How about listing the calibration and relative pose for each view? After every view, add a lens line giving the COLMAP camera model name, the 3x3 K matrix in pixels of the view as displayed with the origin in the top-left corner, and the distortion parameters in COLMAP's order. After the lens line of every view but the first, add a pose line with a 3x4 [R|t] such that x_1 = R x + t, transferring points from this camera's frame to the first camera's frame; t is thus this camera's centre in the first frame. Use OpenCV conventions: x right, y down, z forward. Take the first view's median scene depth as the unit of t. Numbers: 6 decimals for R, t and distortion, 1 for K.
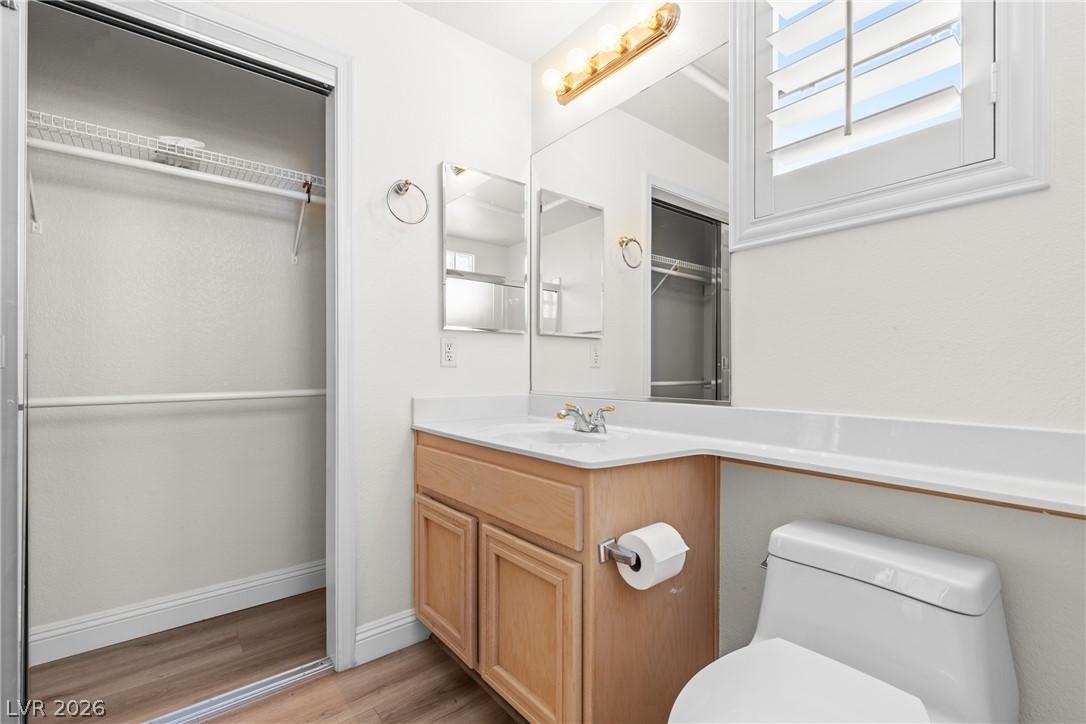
lens RADIAL K [[486.1, 0, 543.3], [0, 486.1, 365.9], [0, 0, 1]] dist [0.000834, 0.000438]
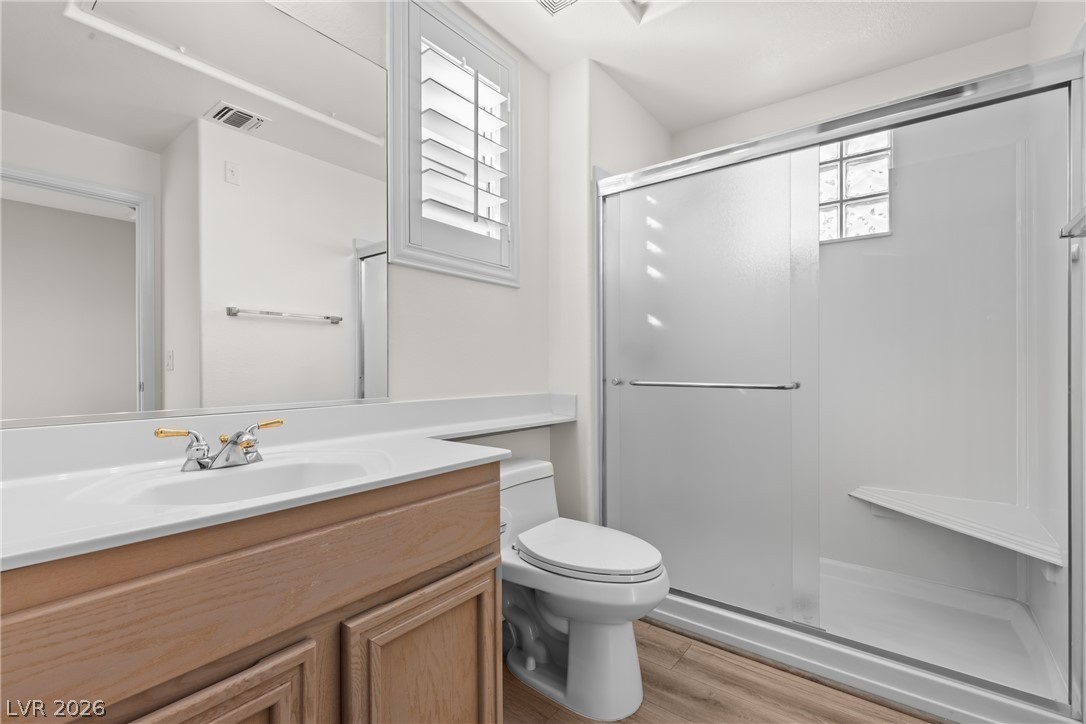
lens RADIAL K [[486.1, 0, 542.7], [0, 486.1, 366.2], [0, 0, 1]] dist [0.000834, 0.000438]
pose [[-0.235997, 0.004425, 0.971744, -0.840753], [-0.003374, 0.999980, -0.005373, 0.007413], [-0.971748, -0.004546, -0.235978, 0.995366]]
